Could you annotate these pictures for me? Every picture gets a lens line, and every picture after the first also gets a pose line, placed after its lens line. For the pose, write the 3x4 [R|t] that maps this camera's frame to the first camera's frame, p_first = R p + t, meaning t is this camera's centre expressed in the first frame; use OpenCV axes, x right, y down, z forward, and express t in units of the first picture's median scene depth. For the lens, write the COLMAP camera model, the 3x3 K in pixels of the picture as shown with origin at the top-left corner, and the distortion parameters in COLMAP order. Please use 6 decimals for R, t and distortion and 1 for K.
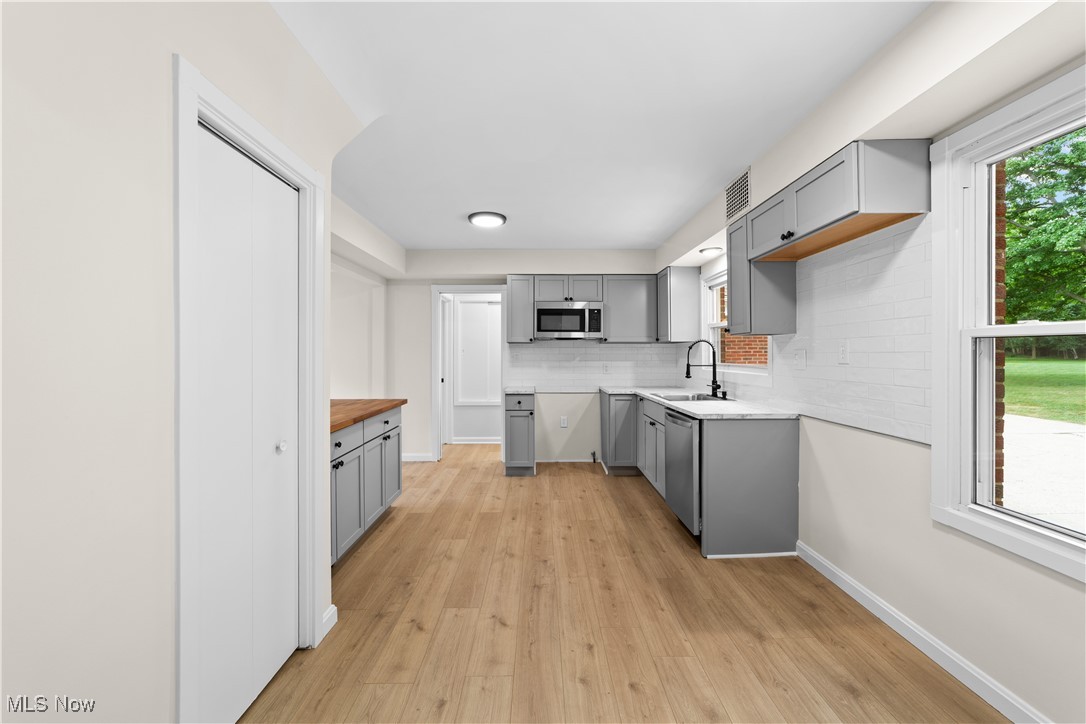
lens RADIAL K [[413.1, 0, 551.3], [0, 413.1, 357.4], [0, 0, 1]] dist [-0.008725, 0.002566]
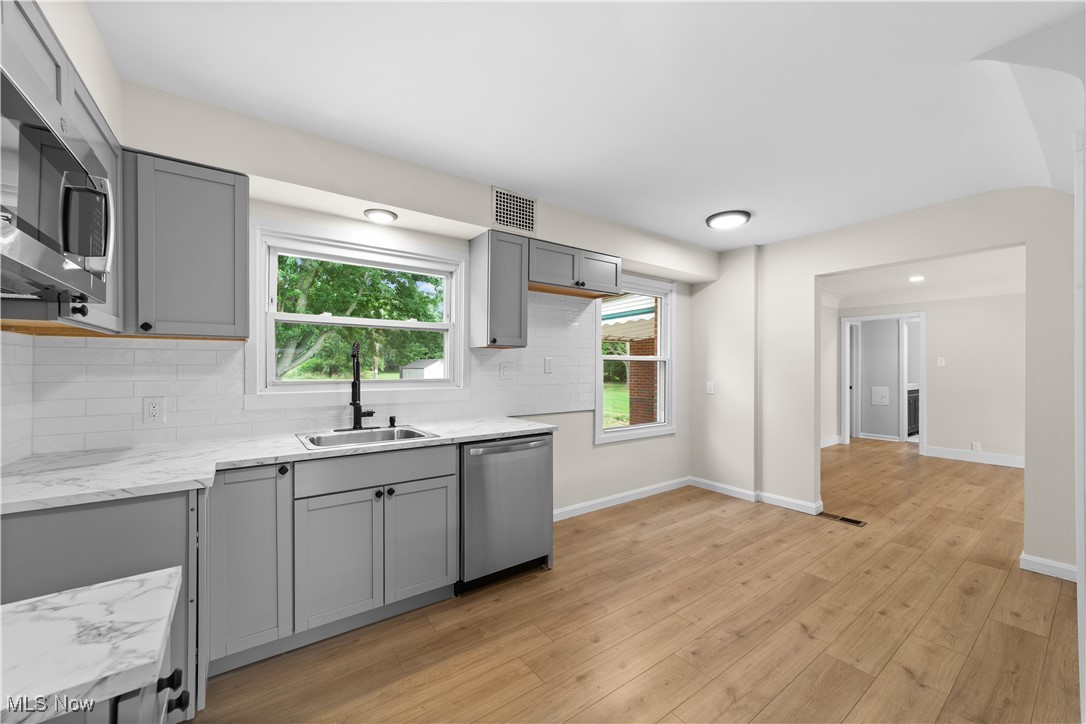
lens RADIAL K [[413.1, 0, 540.5], [0, 413.1, 368.3], [0, 0, 1]] dist [-0.008725, 0.002566]
pose [[-0.556150, 0.001406, 0.831081, -0.327800], [0.007286, 0.999968, 0.003185, -0.003966], [-0.831050, 0.007827, -0.556143, 1.148775]]
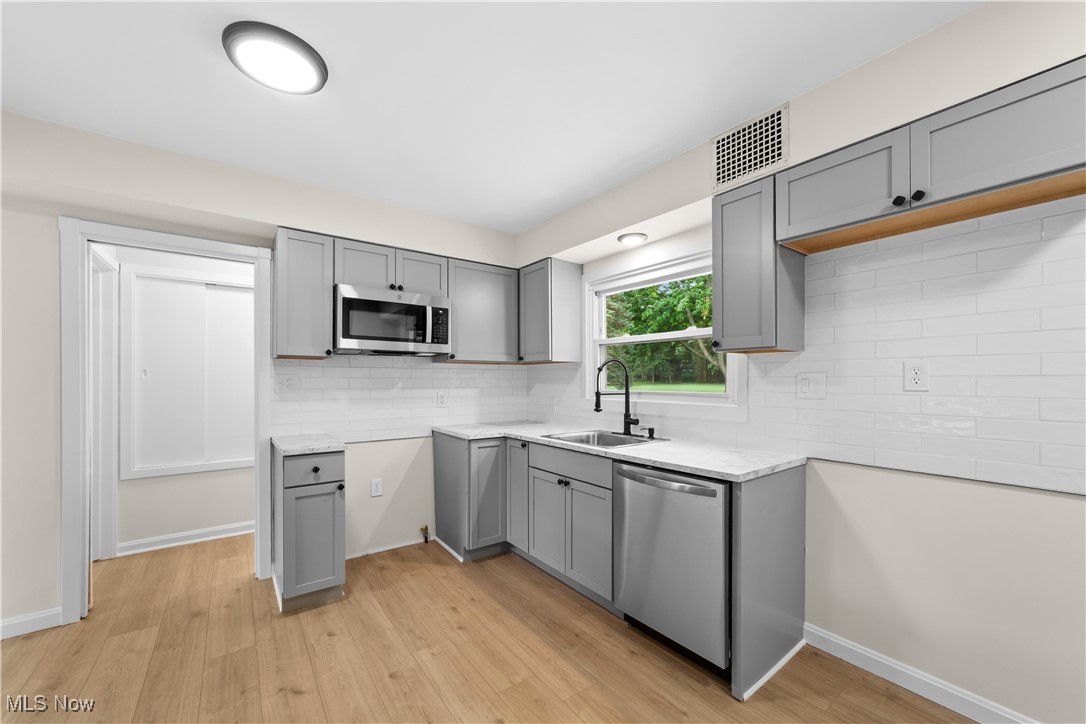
lens RADIAL K [[413.1, 0, 539.4], [0, 413.1, 382.3], [0, 0, 1]] dist [-0.008725, 0.002566]
pose [[0.816160, -0.000936, 0.577826, -0.175281], [0.001914, 0.999998, -0.001084, -0.000570], [-0.577823, 0.001991, 0.816159, 0.483737]]
